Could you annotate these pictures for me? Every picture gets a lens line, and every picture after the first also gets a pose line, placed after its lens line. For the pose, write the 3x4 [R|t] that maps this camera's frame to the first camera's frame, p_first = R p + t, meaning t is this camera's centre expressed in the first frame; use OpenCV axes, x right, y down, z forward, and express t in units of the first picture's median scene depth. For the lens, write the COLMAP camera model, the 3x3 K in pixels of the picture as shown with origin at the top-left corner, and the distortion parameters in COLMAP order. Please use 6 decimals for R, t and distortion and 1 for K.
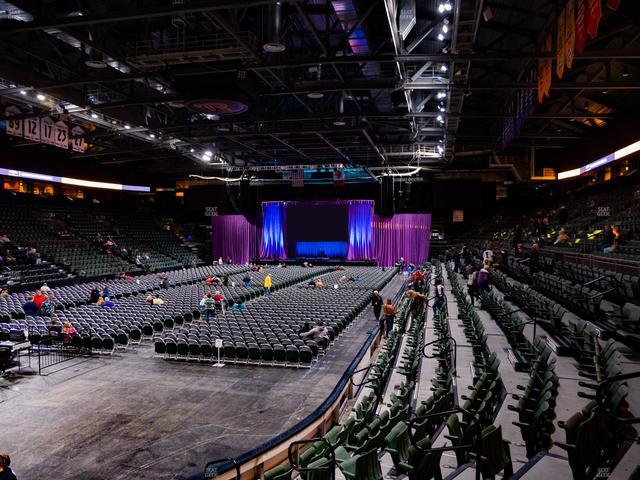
lens RADIAL K [[494.2, 0, 320.3], [0, 494.2, 241.7], [0, 0, 1]] dist [-0.015818, 0.014299]
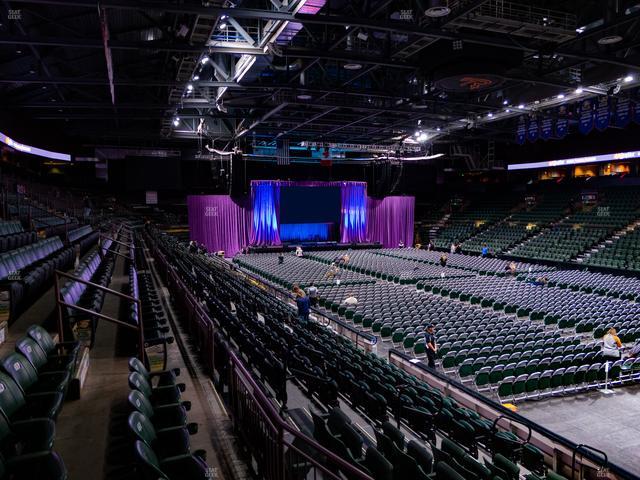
lens RADIAL K [[494.2, 0, 320.3], [0, 494.2, 241.7], [0, 0, 1]] dist [-0.015818, 0.014299]
pose [[0.827932, -0.041672, 0.559279, -0.551022], [0.015014, 0.998525, 0.052175, -0.017953], [-0.560628, -0.034801, 0.827336, 0.224938]]
